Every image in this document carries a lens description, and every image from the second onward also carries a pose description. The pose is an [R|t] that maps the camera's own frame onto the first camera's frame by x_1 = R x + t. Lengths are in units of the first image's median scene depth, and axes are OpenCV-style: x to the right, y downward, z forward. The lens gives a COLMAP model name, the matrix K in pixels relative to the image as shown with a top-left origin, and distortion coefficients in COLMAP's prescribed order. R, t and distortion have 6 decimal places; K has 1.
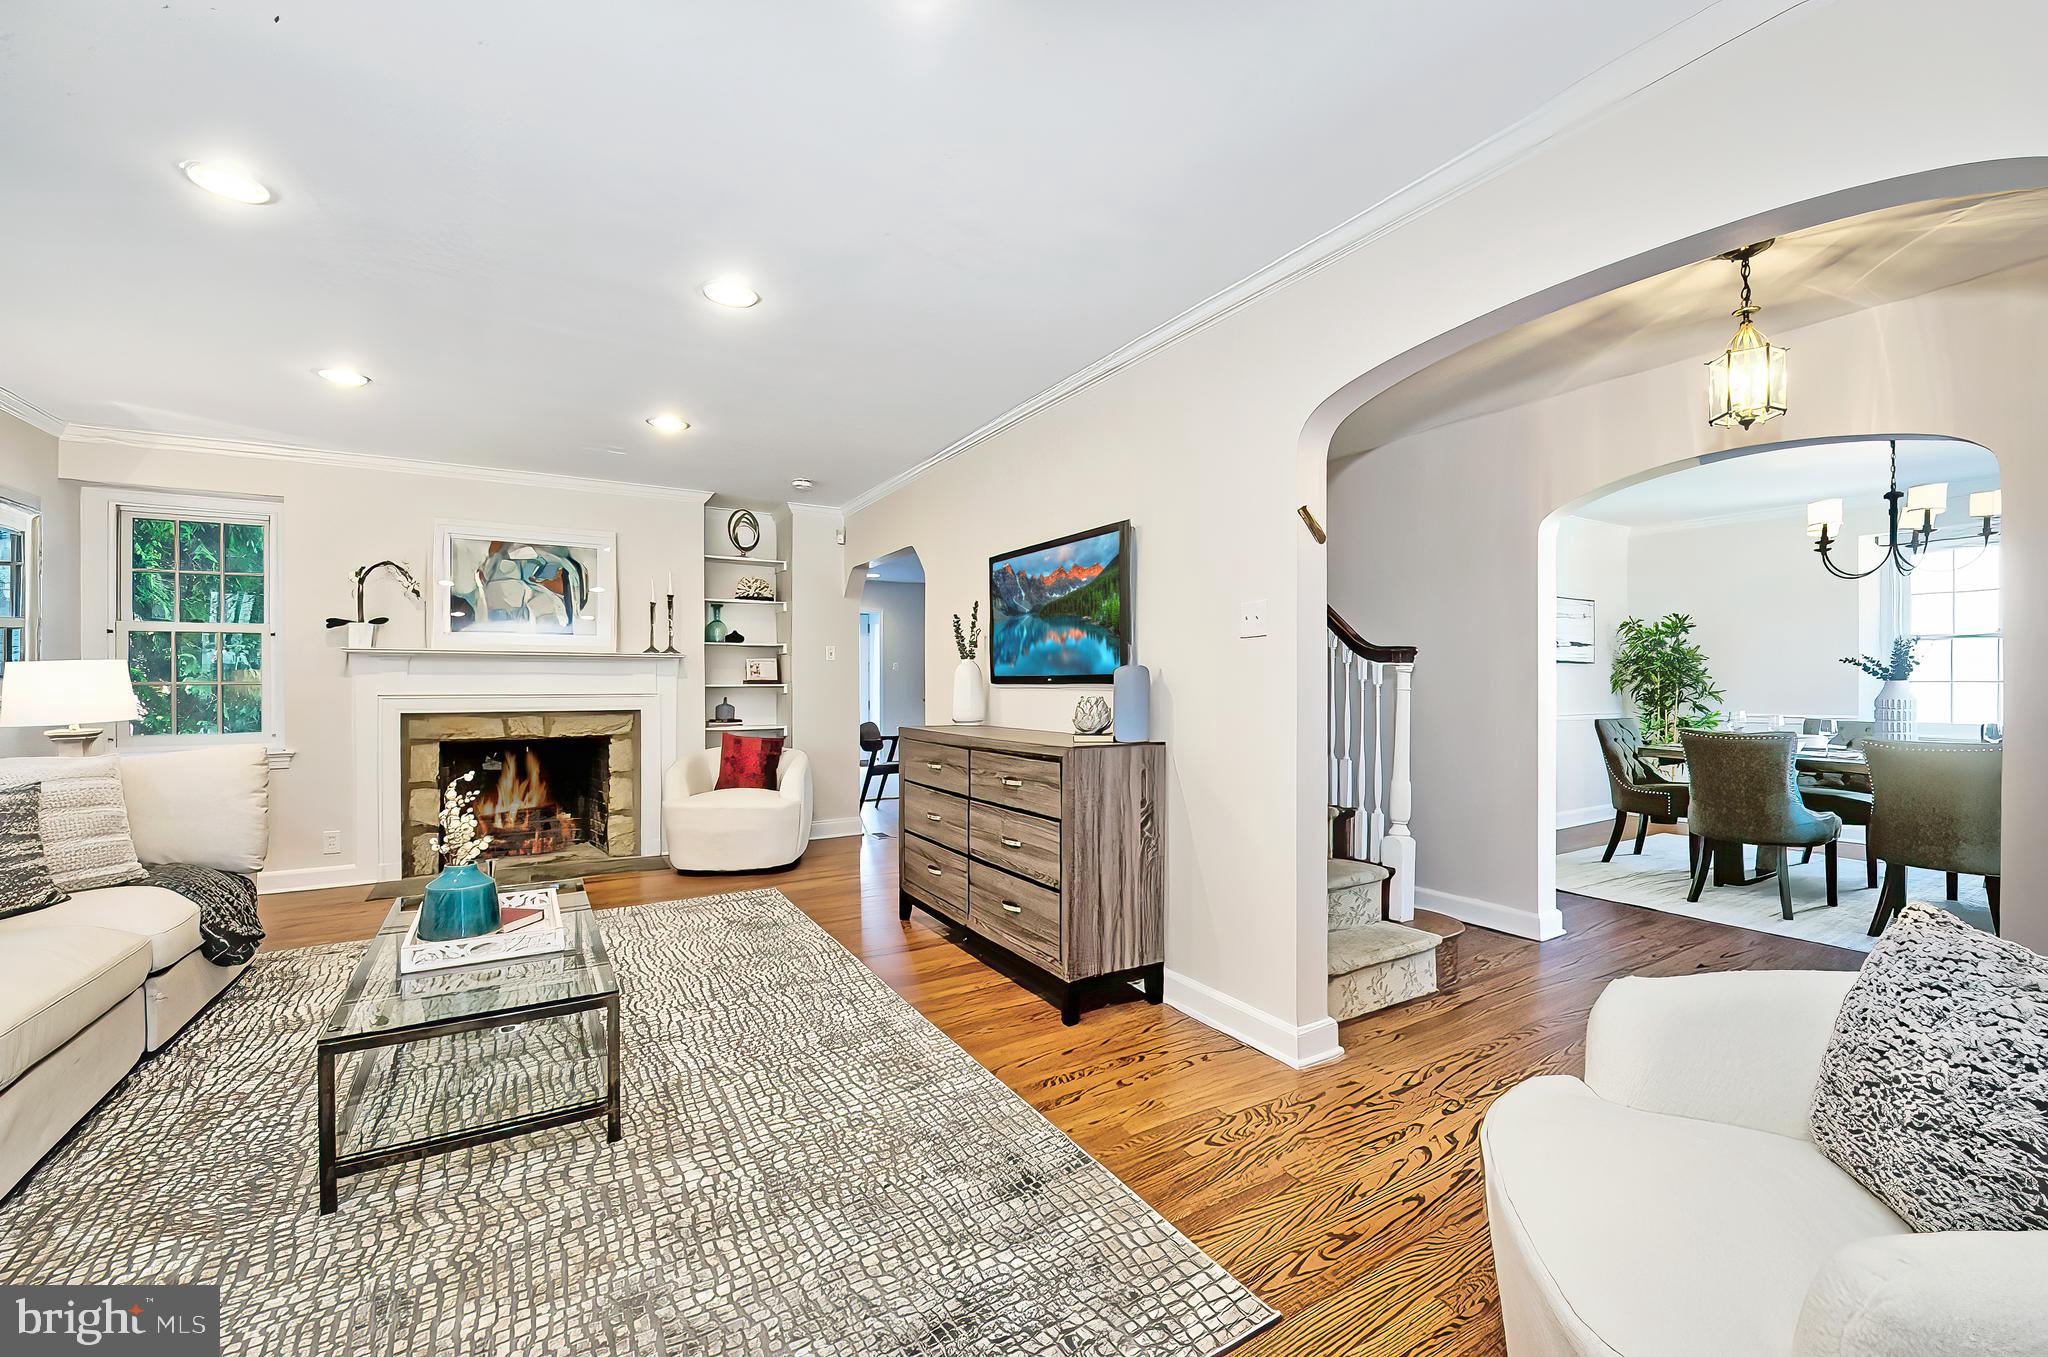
lens RADIAL K [[843.6, 0, 1030.4], [0, 843.6, 663.1], [0, 0, 1]] dist [-0.014219, -0.001857]
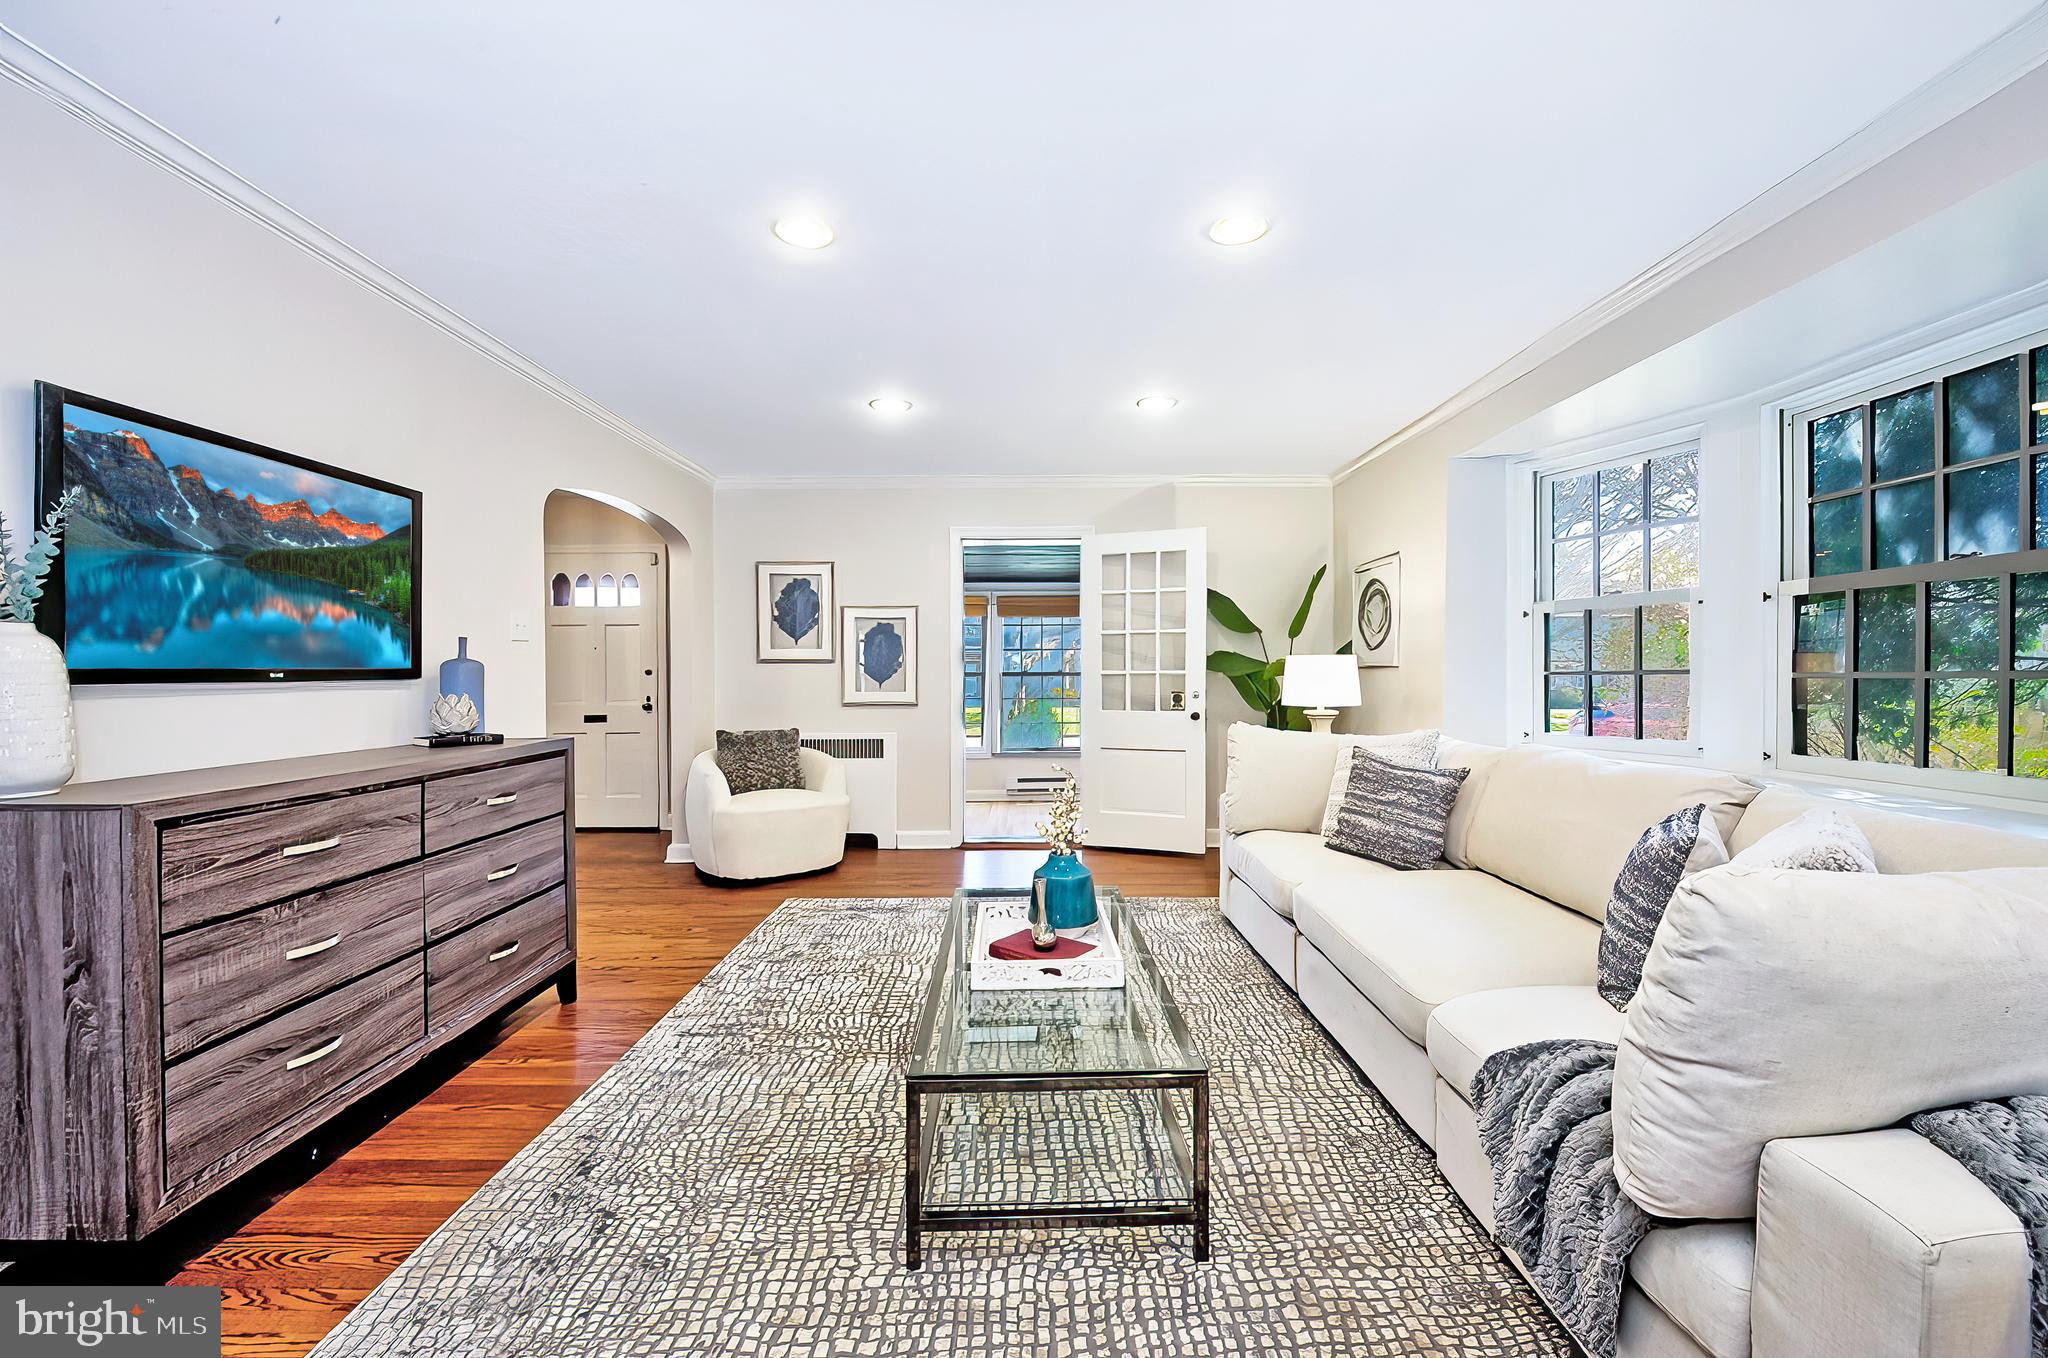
lens RADIAL K [[843.6, 0, 1029.9], [0, 843.6, 694.0], [0, 0, 1]] dist [-0.014219, -0.001857]
pose [[-0.860691, -0.002803, 0.509120, -0.734654], [0.000215, 0.999983, 0.005868, 0.028425], [-0.509128, 0.005160, -0.860676, 1.204749]]
